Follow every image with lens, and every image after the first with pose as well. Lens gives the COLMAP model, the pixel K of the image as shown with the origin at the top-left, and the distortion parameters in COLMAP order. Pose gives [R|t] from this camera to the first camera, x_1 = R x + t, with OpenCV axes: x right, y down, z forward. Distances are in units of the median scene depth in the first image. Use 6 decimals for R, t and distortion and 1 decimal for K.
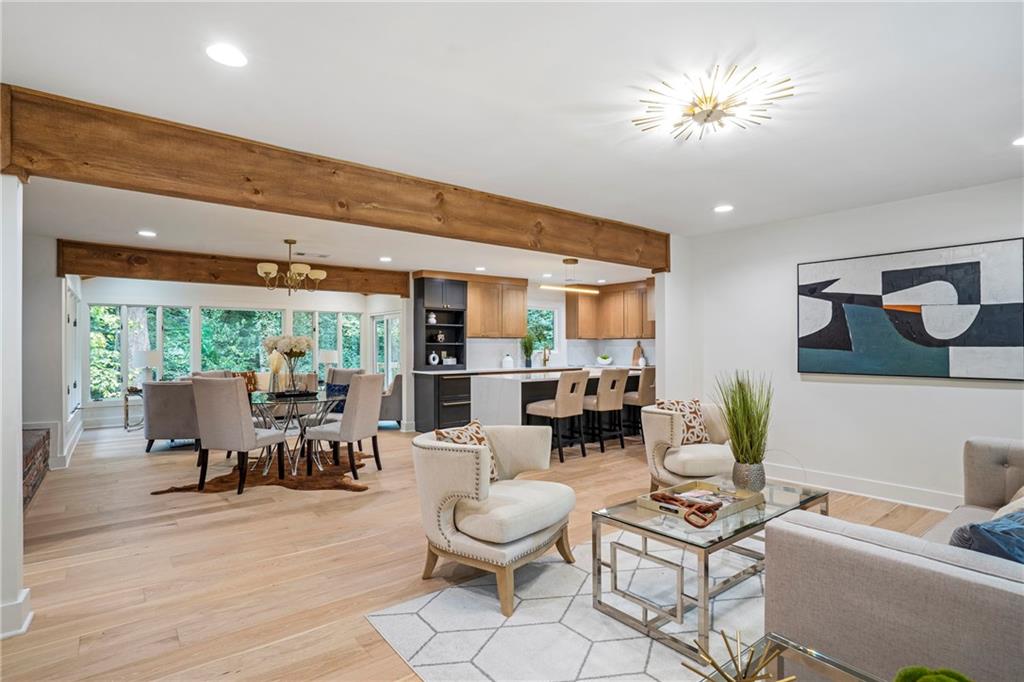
lens RADIAL K [[523.8, 0, 509.9], [0, 523.8, 346.7], [0, 0, 1]] dist [-0.013411, 0.000451]
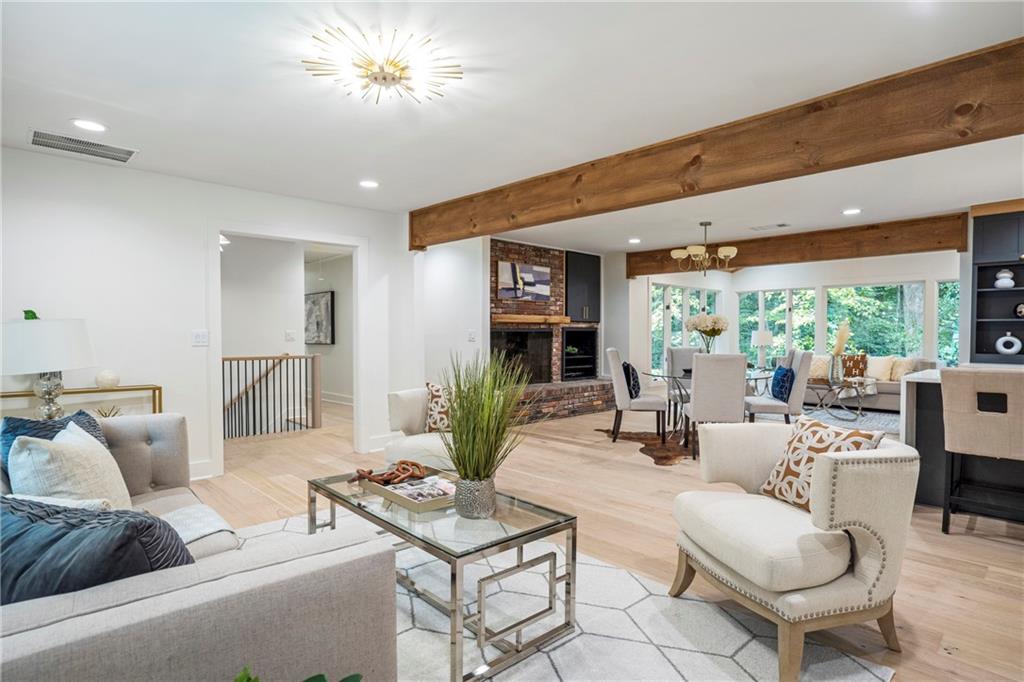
lens RADIAL K [[561.6, 0, 512.0], [0, 561.6, 341.0], [0, 0, 1]] dist [0.014698, -0.000037]
pose [[0.093736, 0.018946, -0.995417, 0.462222], [-0.002852, 0.999820, 0.018761, 0.008017], [0.995593, 0.001080, 0.093773, 0.359865]]
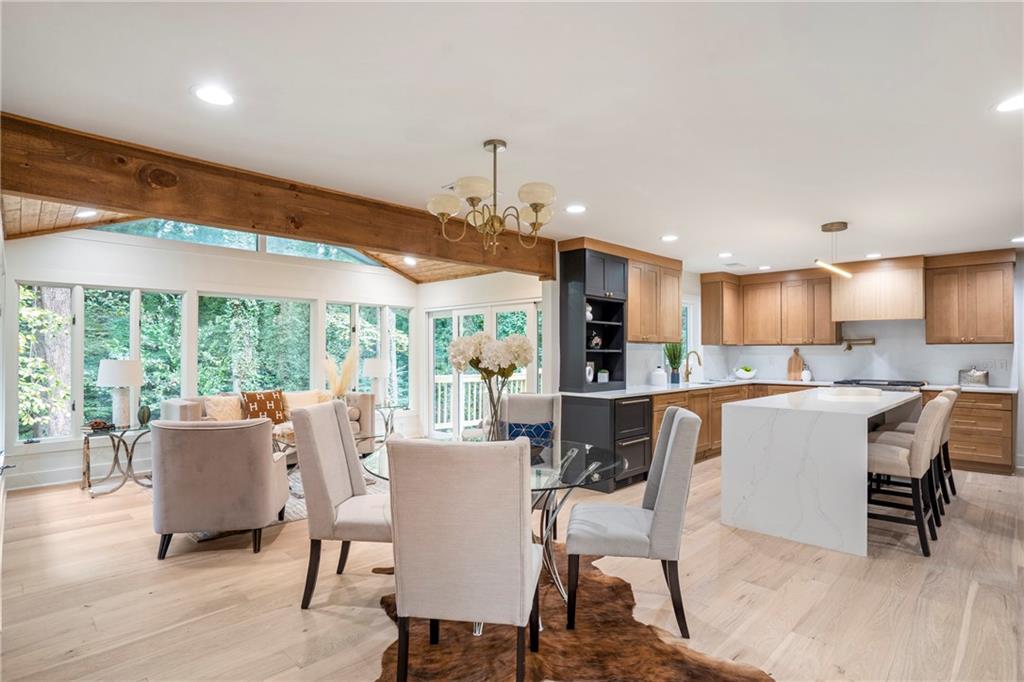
lens RADIAL K [[528.7, 0, 505.2], [0, 528.7, 347.2], [0, 0, 1]] dist [-0.053850, 0.028893]
pose [[0.992975, 0.005771, 0.118181, -0.329170], [-0.004533, 0.999932, -0.010745, -0.002397], [-0.118235, 0.010134, 0.992934, 0.352787]]
